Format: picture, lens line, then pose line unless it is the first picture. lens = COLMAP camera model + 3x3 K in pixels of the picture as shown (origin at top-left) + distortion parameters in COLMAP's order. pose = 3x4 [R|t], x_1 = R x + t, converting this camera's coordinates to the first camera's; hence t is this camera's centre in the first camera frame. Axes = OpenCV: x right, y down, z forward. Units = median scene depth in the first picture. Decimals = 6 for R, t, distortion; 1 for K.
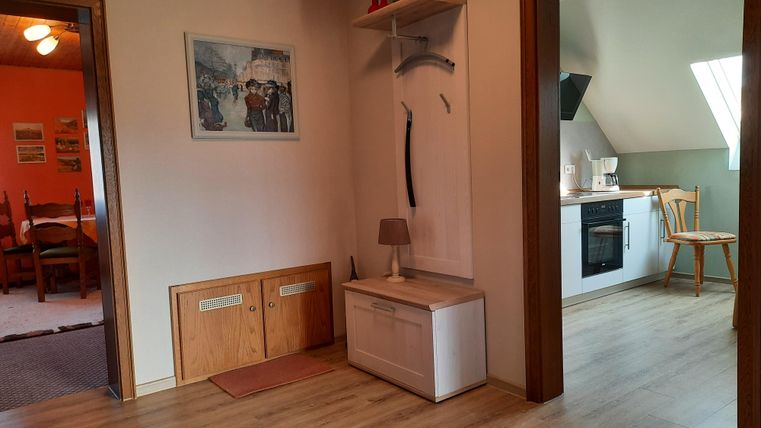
lens RADIAL K [[568.9, 0, 385.1], [0, 568.9, 216.7], [0, 0, 1]] dist [0.051845, -0.020109]
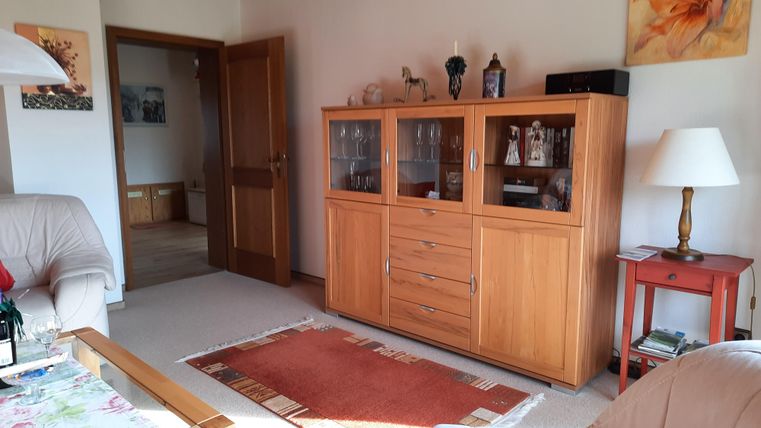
lens RADIAL K [[568.9, 0, 378.0], [0, 568.9, 216.9], [0, 0, 1]] dist [0.051845, -0.020109]
pose [[0.989455, 0.017478, 0.143783, 0.384366], [-0.027473, 0.997319, 0.067829, 0.050343], [-0.142212, -0.071064, 0.987282, -1.515906]]
